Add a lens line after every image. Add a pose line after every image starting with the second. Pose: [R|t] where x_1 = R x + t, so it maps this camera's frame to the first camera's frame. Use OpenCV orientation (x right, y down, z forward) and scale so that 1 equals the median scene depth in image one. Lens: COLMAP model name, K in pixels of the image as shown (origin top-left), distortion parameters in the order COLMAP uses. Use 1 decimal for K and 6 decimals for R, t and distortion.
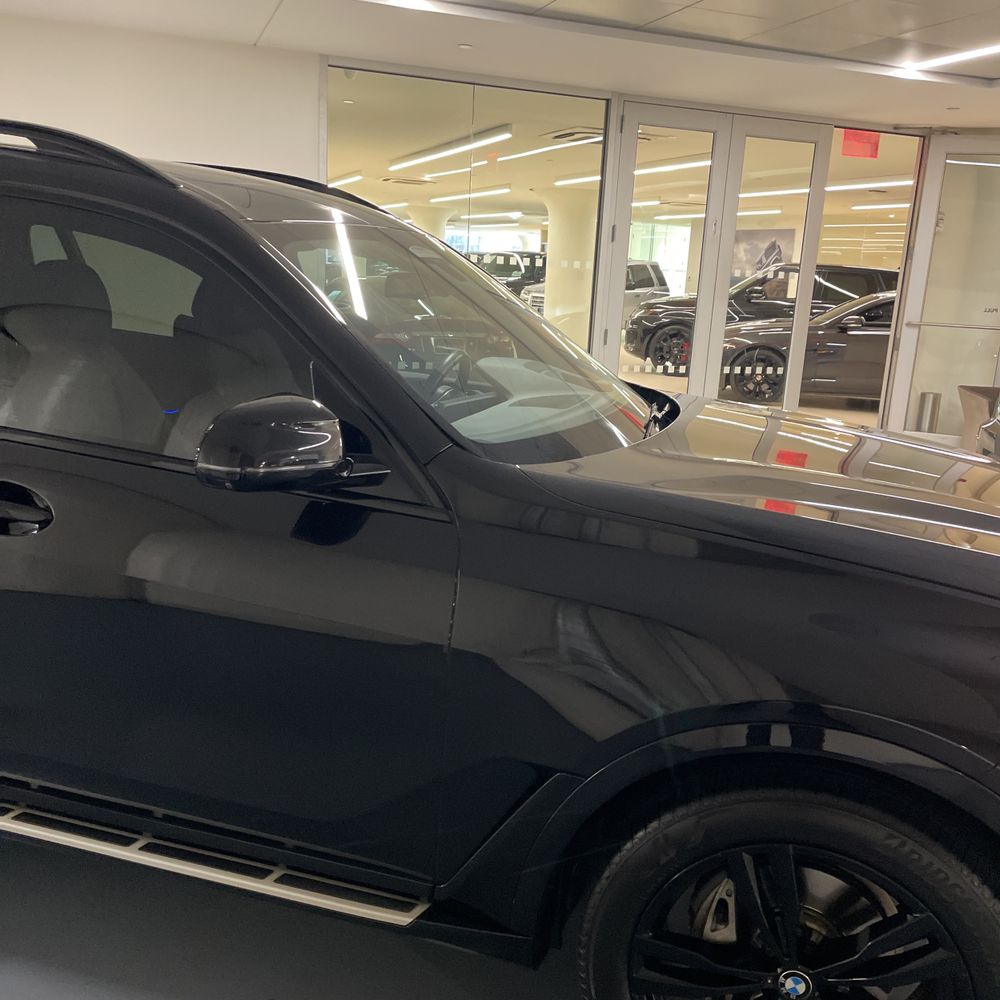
lens RADIAL K [[1007.6, 0, 510.1], [0, 1007.6, 508.7], [0, 0, 1]] dist [0.022508, 0.000000]
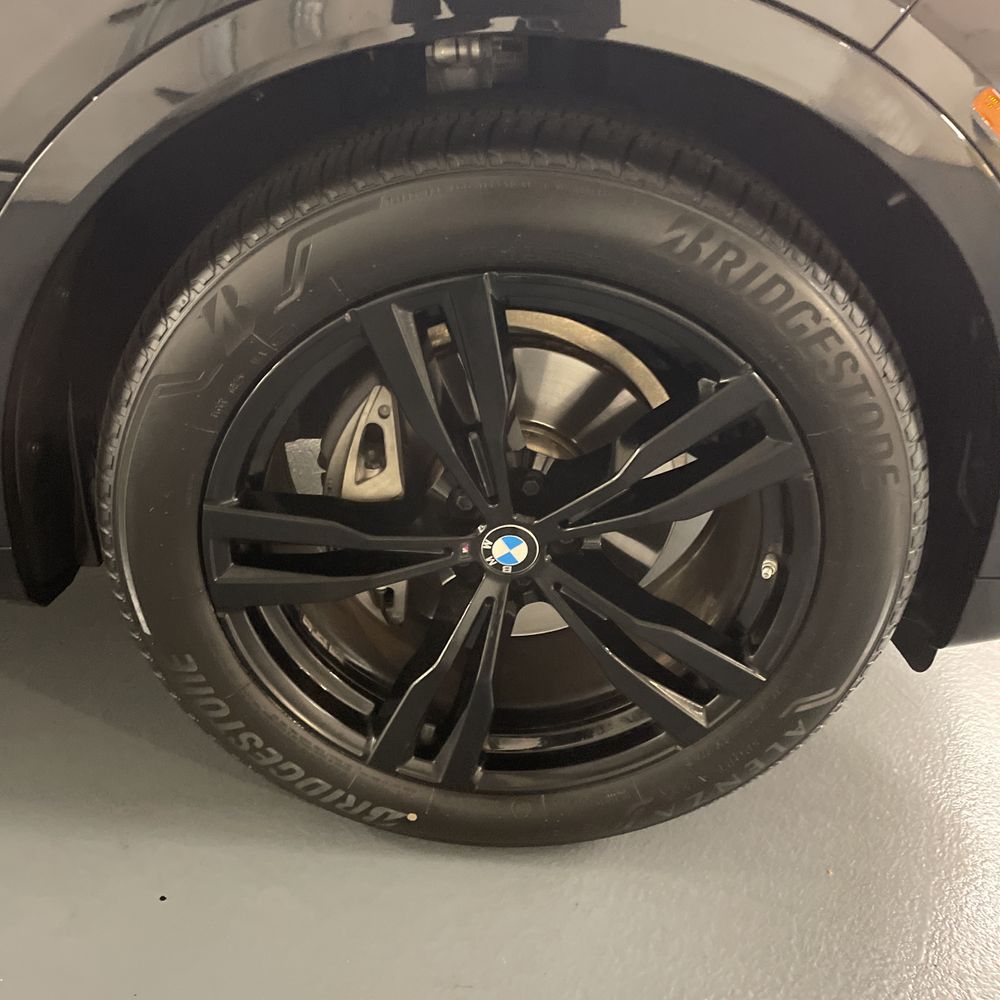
lens RADIAL K [[1007.6, 0, 492.1], [0, 1007.6, 499.1], [0, 0, 1]] dist [0.022508, 0.000000]
pose [[0.963730, -0.131450, 0.232261, 0.127777], [0.054738, 0.949144, 0.310048, 0.235748], [-0.261205, -0.286089, 0.921914, 0.436038]]
